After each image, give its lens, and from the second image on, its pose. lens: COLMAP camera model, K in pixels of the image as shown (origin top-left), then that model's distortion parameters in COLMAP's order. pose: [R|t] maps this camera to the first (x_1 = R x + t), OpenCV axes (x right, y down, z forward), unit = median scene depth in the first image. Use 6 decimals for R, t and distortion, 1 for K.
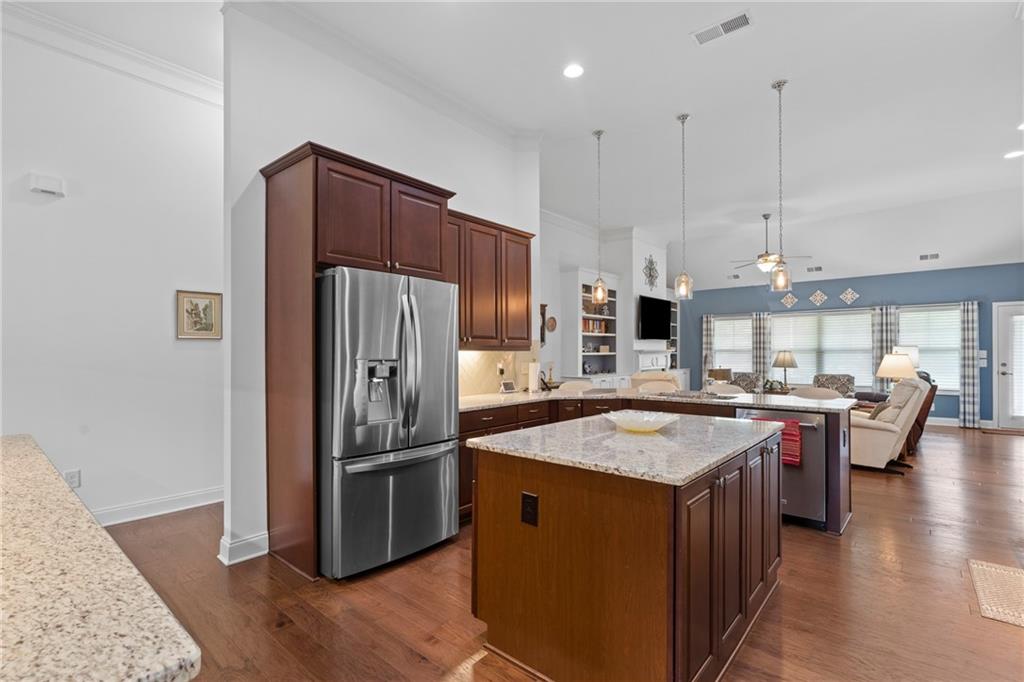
lens RADIAL K [[469.8, 0, 505.6], [0, 469.8, 350.3], [0, 0, 1]] dist [-0.000544, 0.000478]
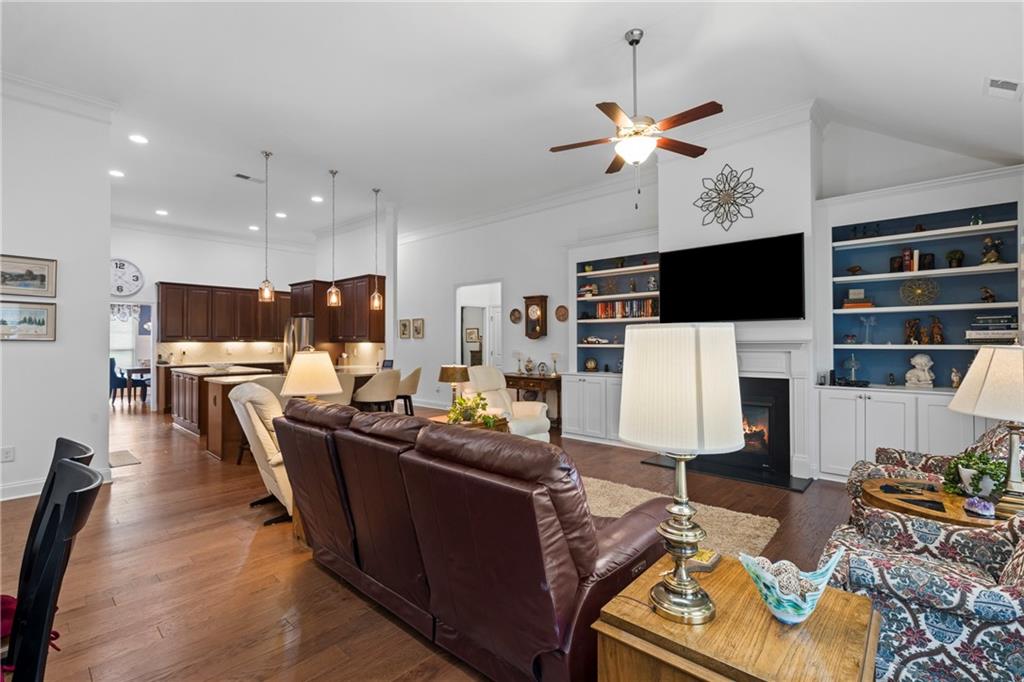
lens RADIAL K [[462.0, 0, 509.2], [0, 462.0, 337.2], [0, 0, 1]] dist [-0.002536, 0.000616]
pose [[-0.024042, -0.005665, -0.999695, 0.916435], [0.006455, 0.999962, -0.005822, -0.003477], [0.999690, -0.006593, -0.024004, 0.827528]]
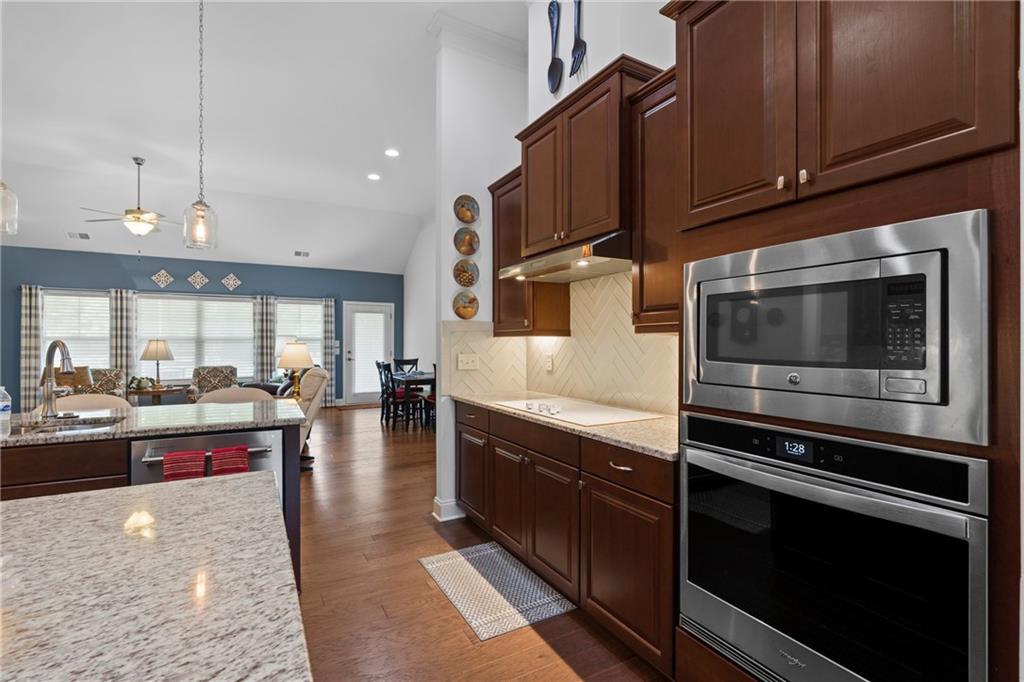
lens RADIAL K [[462.6, 0, 509.5], [0, 462.6, 342.6], [0, 0, 1]] dist [-0.002911, 0.000205]
pose [[0.340900, 0.001931, 0.940097, 0.058573], [-0.005521, 0.999985, -0.000052, 0.002665], [-0.940083, -0.005173, 0.340906, 0.174461]]
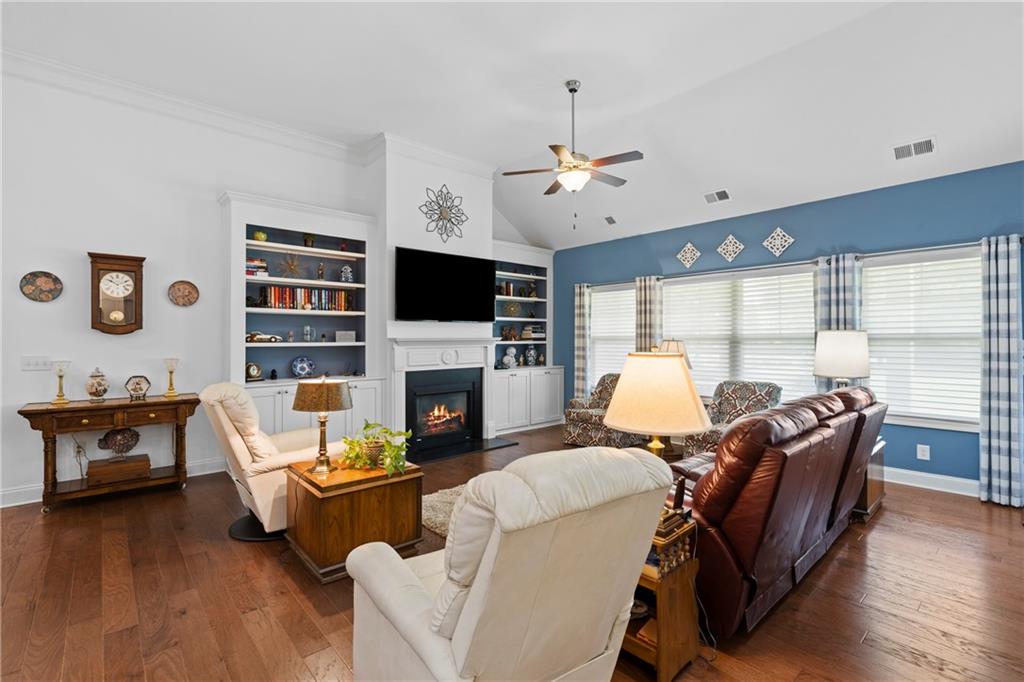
lens RADIAL K [[462.0, 0, 509.2], [0, 462.0, 337.2], [0, 0, 1]] dist [-0.002536, 0.000616]
pose [[0.992309, 0.000473, -0.123786, 0.510064], [-0.000495, 1.000000, -0.000151, -0.002114], [0.123785, 0.000211, 0.992309, 0.441107]]
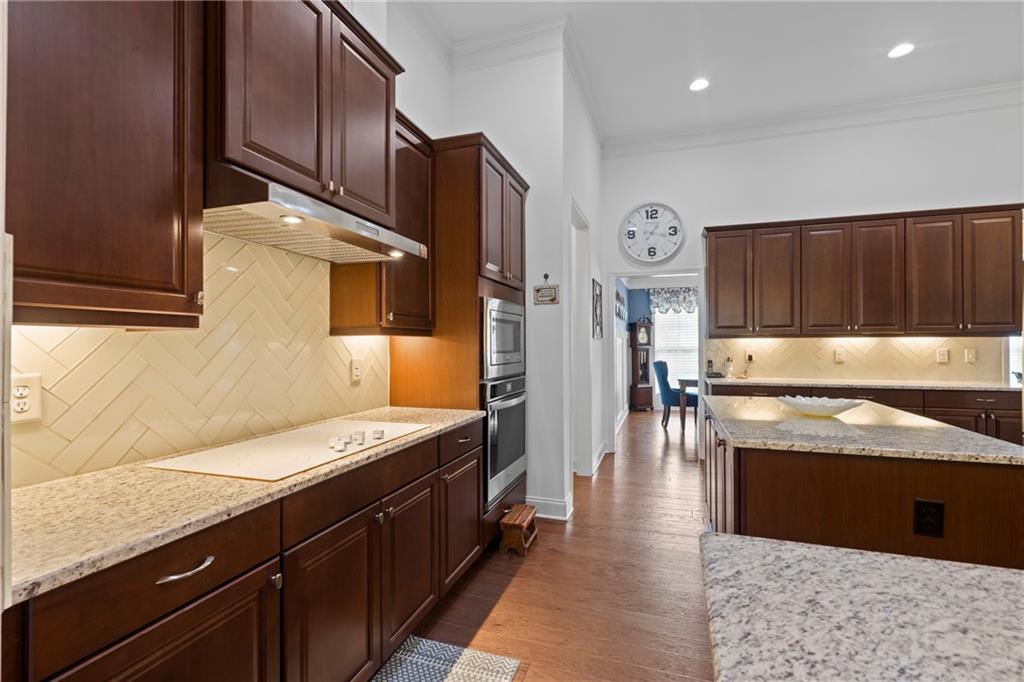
lens RADIAL K [[462.6, 0, 509.5], [0, 462.6, 342.6], [0, 0, 1]] dist [-0.002911, 0.000205]
pose [[-0.924970, 0.005148, -0.380006, 0.353678], [0.008461, 0.999939, -0.007048, 0.004318], [0.379947, -0.009734, -0.924957, 0.461073]]
